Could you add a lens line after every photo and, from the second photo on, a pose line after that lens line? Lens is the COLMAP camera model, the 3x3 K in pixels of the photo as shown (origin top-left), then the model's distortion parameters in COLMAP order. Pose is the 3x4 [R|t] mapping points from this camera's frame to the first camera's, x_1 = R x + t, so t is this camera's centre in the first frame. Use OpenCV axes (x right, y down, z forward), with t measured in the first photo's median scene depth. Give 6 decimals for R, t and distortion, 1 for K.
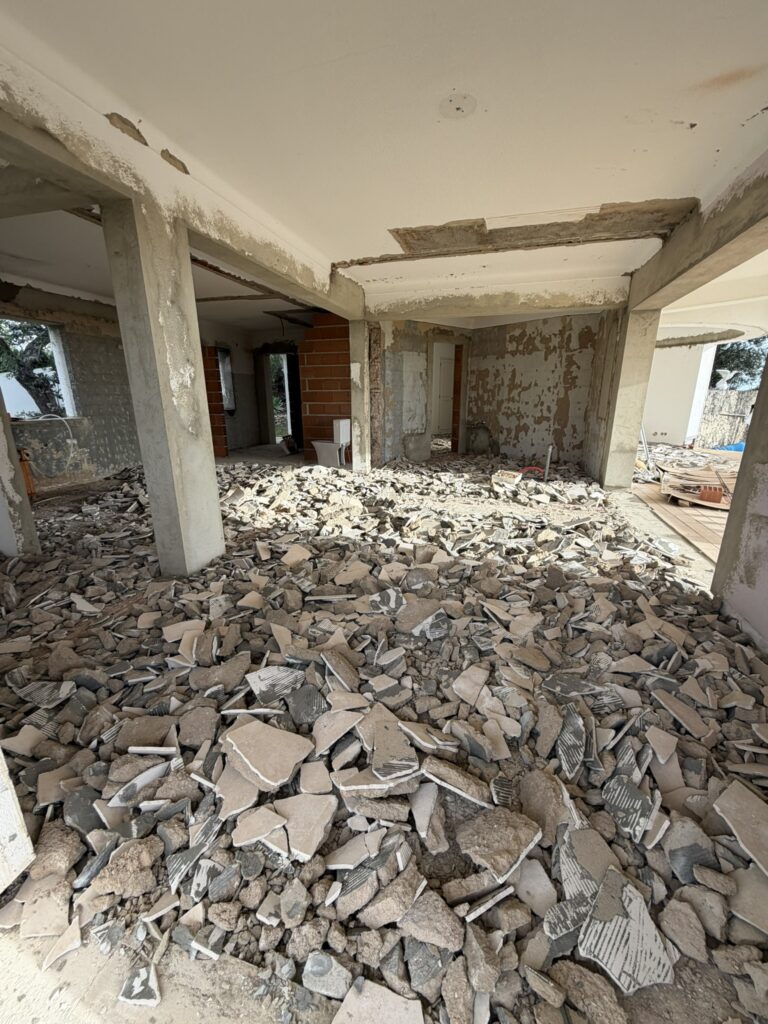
lens RADIAL K [[411.4, 0, 384.0], [0, 411.4, 512.0], [0, 0, 1]] dist [-0.014145, -0.000032]
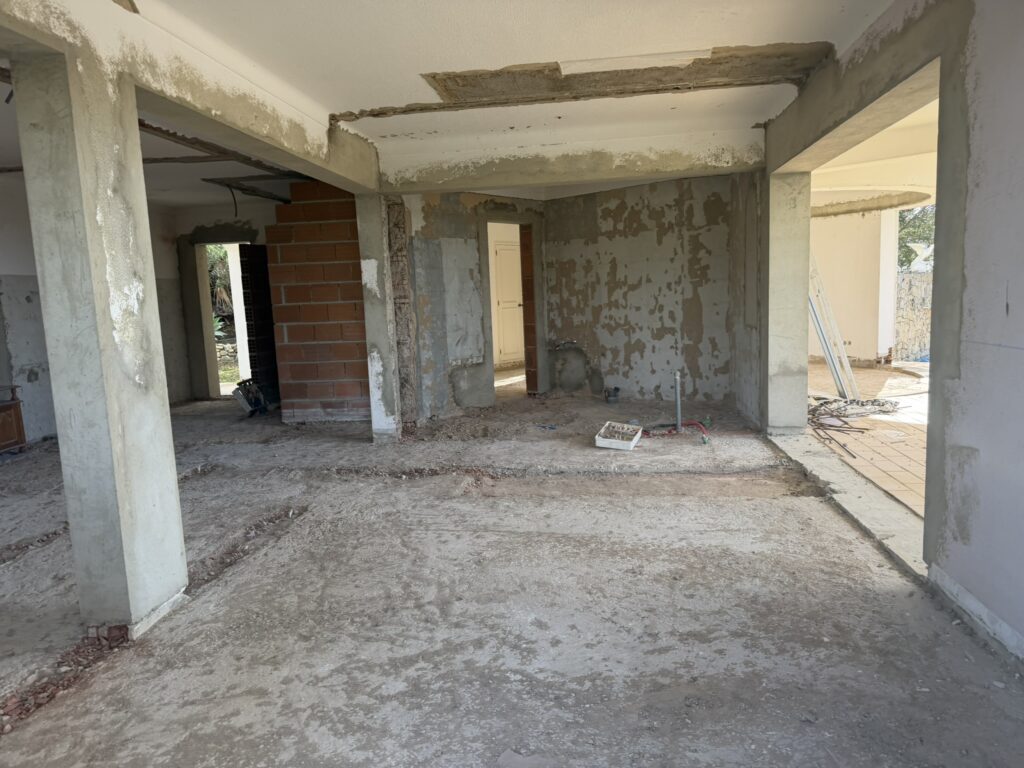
lens RADIAL K [[727.7, 0, 510.7], [0, 727.7, 389.5], [0, 0, 1]] dist [0.046924, -0.088575]
pose [[0.986616, -0.059861, 0.151678, -0.047915], [0.082281, 0.985836, -0.146144, 0.016083], [-0.140782, 0.156668, 0.977566, -0.109526]]
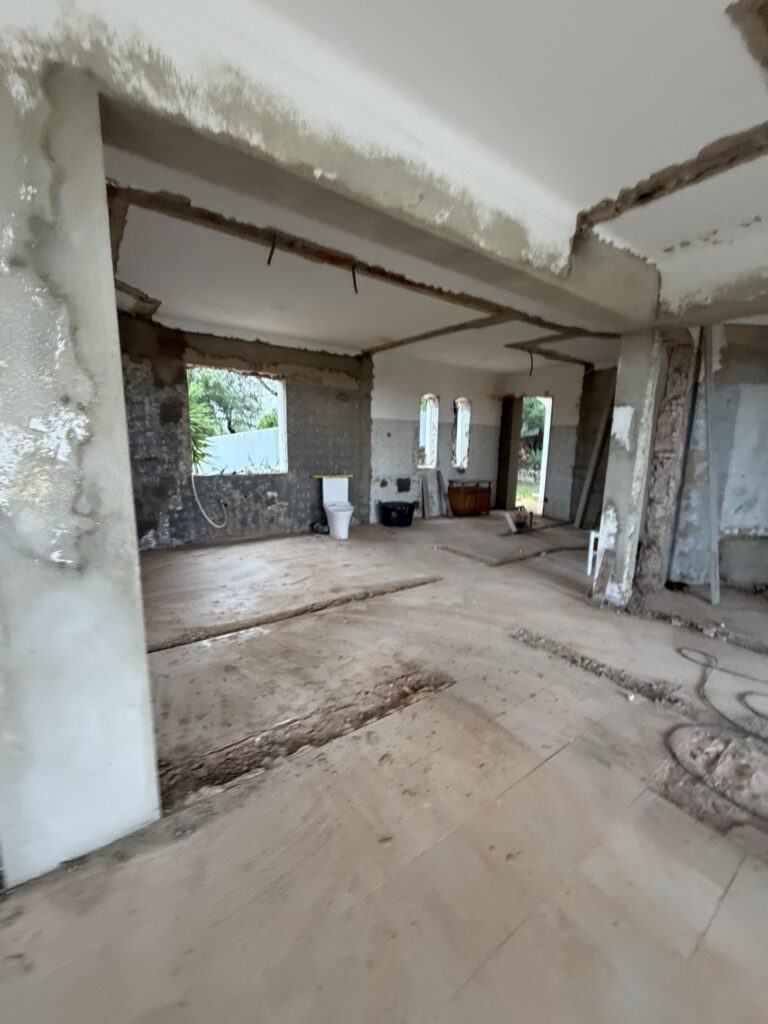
lens RADIAL K [[409.3, 0, 383.6], [0, 409.3, 509.3], [0, 0, 1]] dist [-0.000494, -0.000453]
pose [[0.790047, 0.118573, -0.601470, 0.029335], [-0.189661, 0.980258, -0.055878, -0.177053], [0.582970, 0.158221, 0.796939, 0.517933]]
